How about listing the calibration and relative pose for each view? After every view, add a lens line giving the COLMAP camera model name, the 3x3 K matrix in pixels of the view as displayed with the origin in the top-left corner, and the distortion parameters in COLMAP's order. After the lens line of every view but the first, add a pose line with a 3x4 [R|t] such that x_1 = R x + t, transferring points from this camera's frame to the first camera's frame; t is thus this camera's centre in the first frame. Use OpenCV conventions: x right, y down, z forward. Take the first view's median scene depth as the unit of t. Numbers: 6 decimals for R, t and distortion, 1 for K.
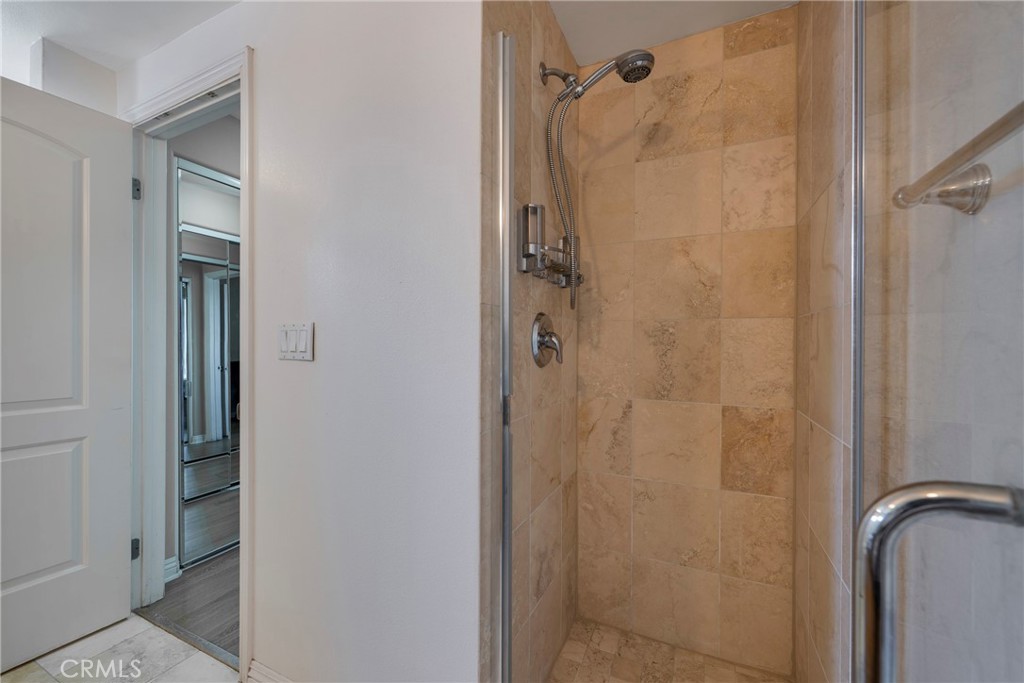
lens RADIAL K [[411.9, 0, 512.4], [0, 411.9, 343.8], [0, 0, 1]] dist [-0.000068, 0.000014]
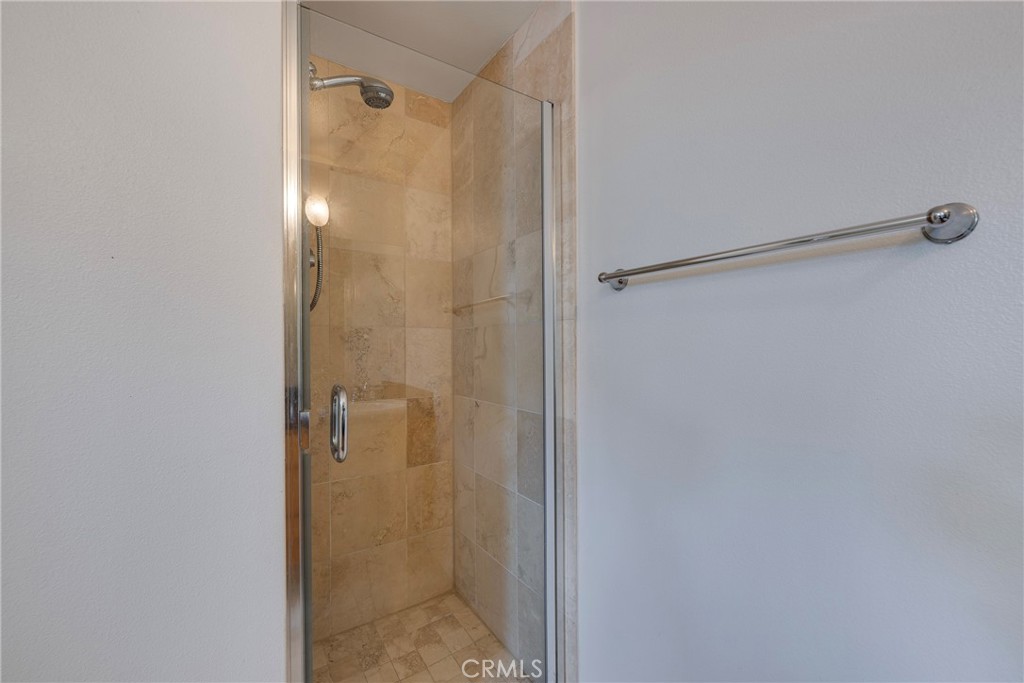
lens RADIAL K [[411.9, 0, 512.4], [0, 411.9, 343.8], [0, 0, 1]] dist [-0.000068, 0.000014]
pose [[0.506166, -0.001628, 0.862435, -0.384074], [0.006113, 0.999980, -0.001700, -0.009098], [-0.862415, 0.006133, 0.506166, 0.115671]]
